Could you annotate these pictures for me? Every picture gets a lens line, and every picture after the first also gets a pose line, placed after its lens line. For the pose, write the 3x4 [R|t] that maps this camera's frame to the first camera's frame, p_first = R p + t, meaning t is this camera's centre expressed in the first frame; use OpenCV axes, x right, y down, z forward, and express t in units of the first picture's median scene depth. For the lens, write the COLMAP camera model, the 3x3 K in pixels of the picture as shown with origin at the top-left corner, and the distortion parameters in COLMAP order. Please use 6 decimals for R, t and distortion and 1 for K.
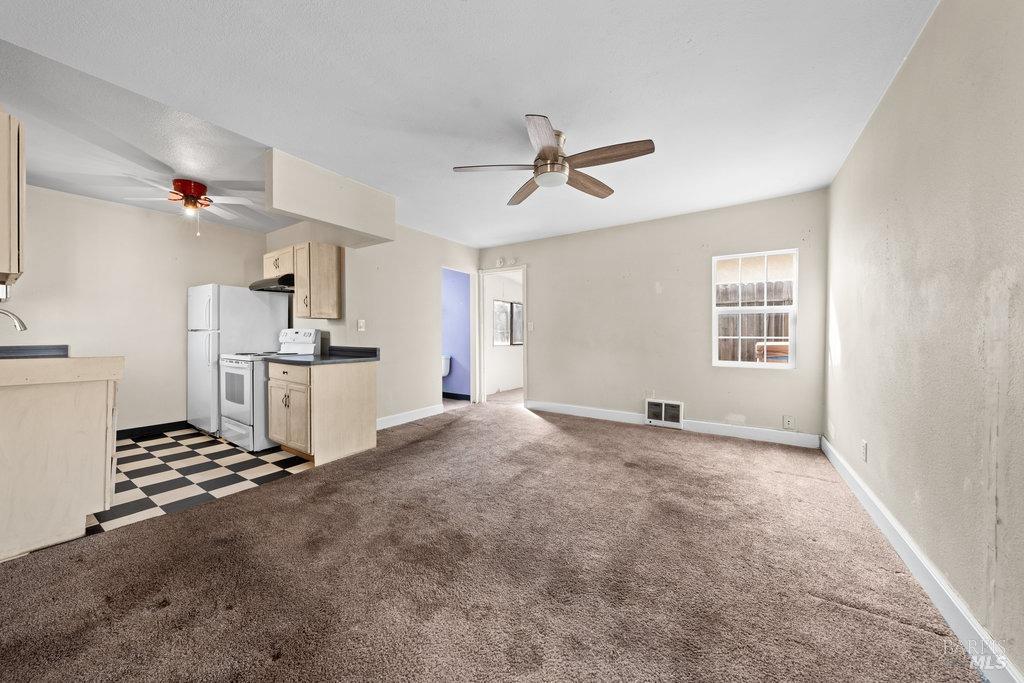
lens RADIAL K [[350.5, 0, 513.5], [0, 350.5, 339.7], [0, 0, 1]] dist [-0.000299, -0.000127]
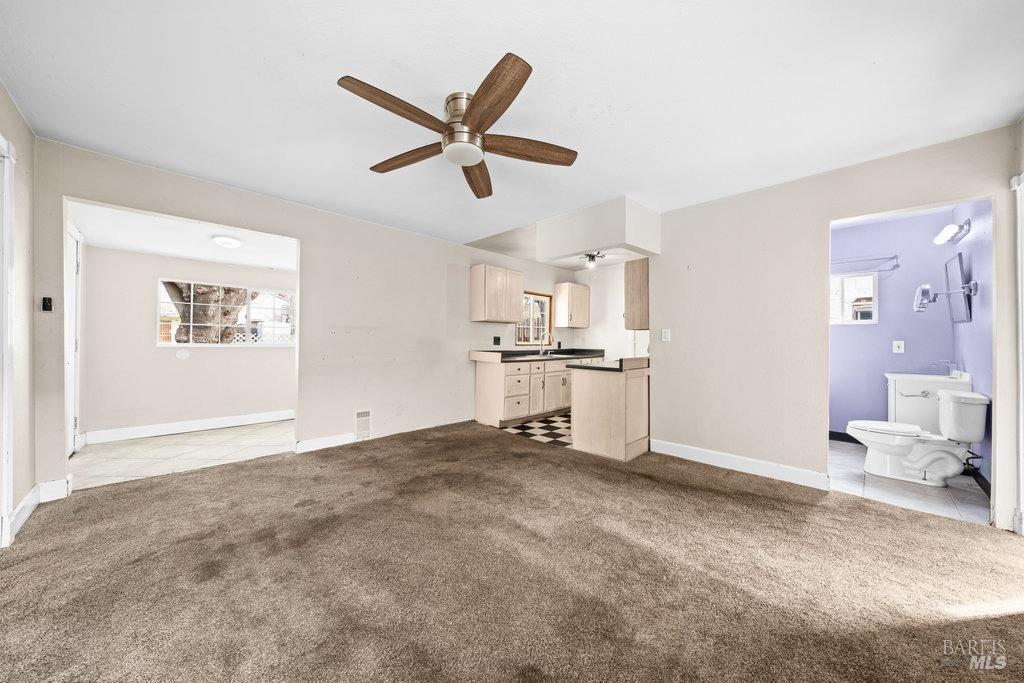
lens RADIAL K [[350.5, 0, 513.5], [0, 350.5, 339.7], [0, 0, 1]] dist [-0.000299, -0.000127]
pose [[-0.204897, -0.008805, -0.978744, 0.576808], [-0.023159, 0.999723, -0.004146, -0.016359], [0.978509, 0.021818, -0.205045, 0.840810]]
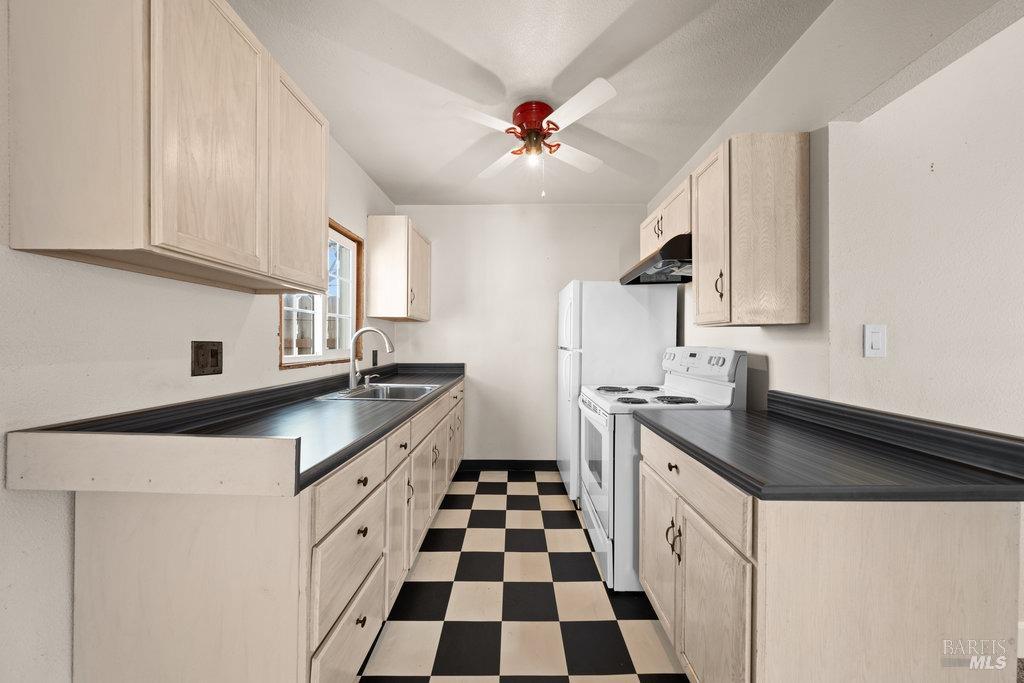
lens RADIAL K [[351.5, 0, 515.9], [0, 351.5, 343.6], [0, 0, 1]] dist [0.000023, 0.000001]
pose [[0.550154, 0.002162, -0.835061, -0.359514], [-0.014848, 0.999864, -0.007194, -0.032334], [0.834931, 0.016357, 0.550111, 0.542192]]
